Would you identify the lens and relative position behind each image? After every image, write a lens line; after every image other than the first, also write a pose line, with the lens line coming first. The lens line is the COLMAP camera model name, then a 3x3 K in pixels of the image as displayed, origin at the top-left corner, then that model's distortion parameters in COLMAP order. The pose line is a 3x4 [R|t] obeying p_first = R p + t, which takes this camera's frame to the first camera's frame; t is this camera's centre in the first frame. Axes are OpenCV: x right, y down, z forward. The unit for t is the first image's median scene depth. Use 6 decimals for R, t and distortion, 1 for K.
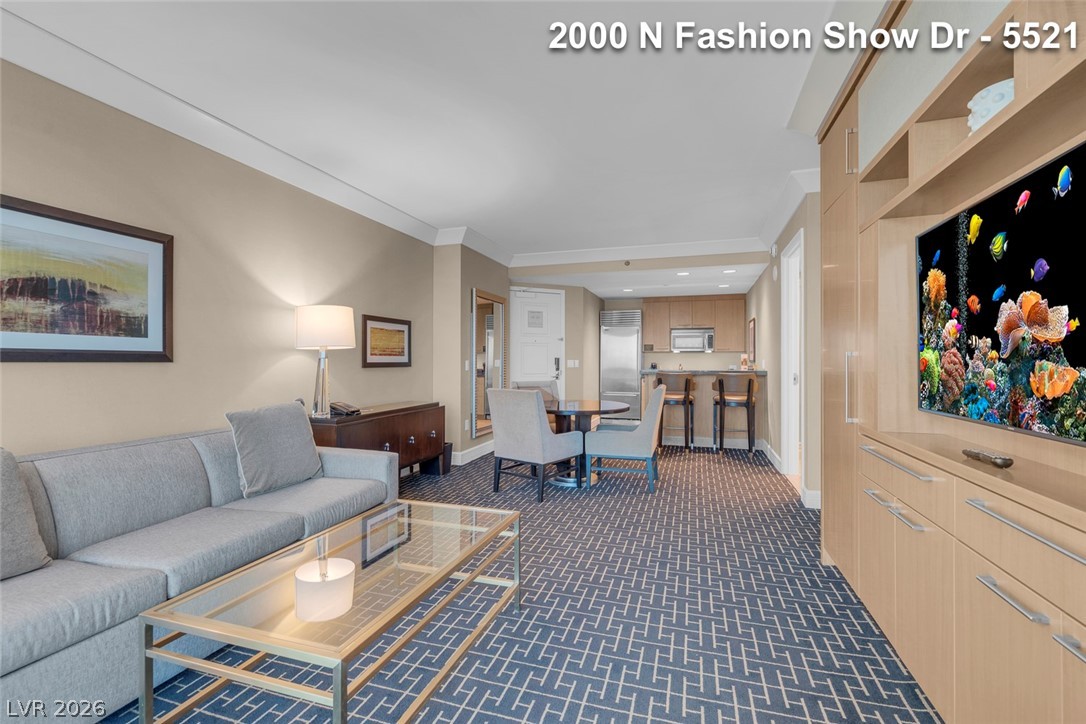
lens RADIAL K [[491.3, 0, 542.3], [0, 491.3, 357.1], [0, 0, 1]] dist [-0.003478, 0.001243]
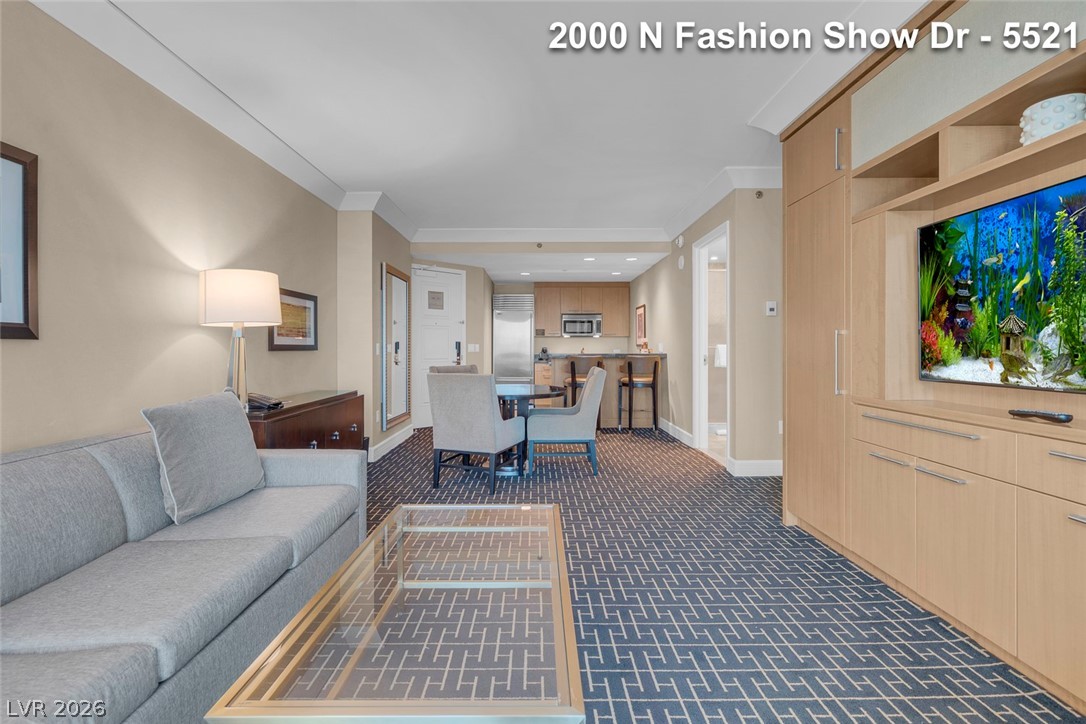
lens RADIAL K [[491.3, 0, 540.6], [0, 491.3, 350.7], [0, 0, 1]] dist [-0.003478, 0.001243]
pose [[0.952370, -0.004760, 0.304908, -0.181590], [0.000965, 0.999920, 0.012597, 0.010916], [-0.304944, -0.011703, 0.952299, 0.079792]]
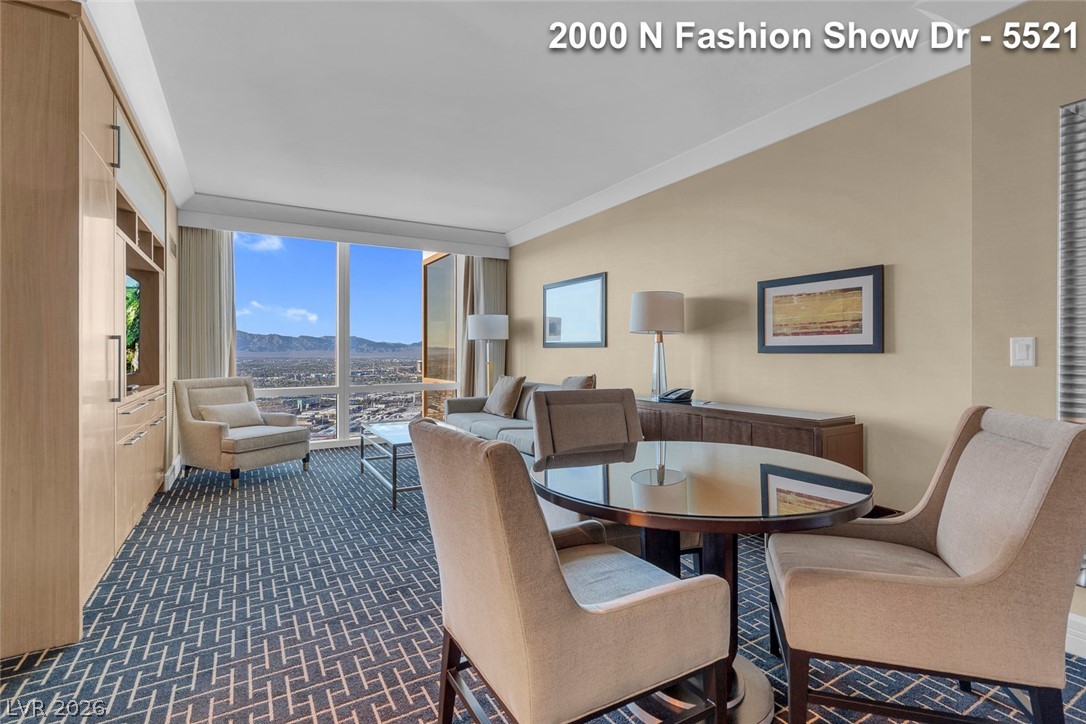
lens RADIAL K [[500.1, 0, 541.1], [0, 500.1, 352.6], [0, 0, 1]] dist [-0.008447, 0.005130]
pose [[-0.668463, 0.003182, -0.743738, 0.419232], [0.009259, 0.999949, -0.004045, 0.020534], [0.743688, -0.009590, -0.668458, 1.239949]]
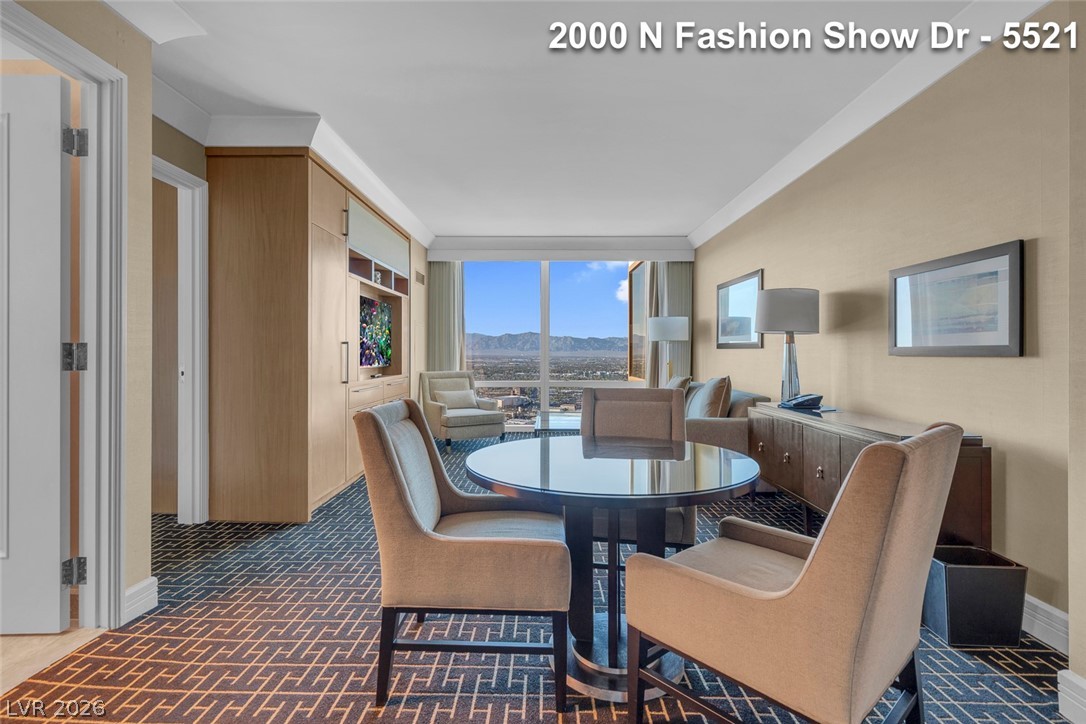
lens RADIAL K [[491.3, 0, 540.8], [0, 491.3, 352.3], [0, 0, 1]] dist [-0.003478, 0.001243]
pose [[-0.957235, 0.000020, -0.289313, 0.244270], [0.002406, 0.999966, -0.007889, 0.021221], [0.289303, -0.008248, -0.957202, 1.447091]]
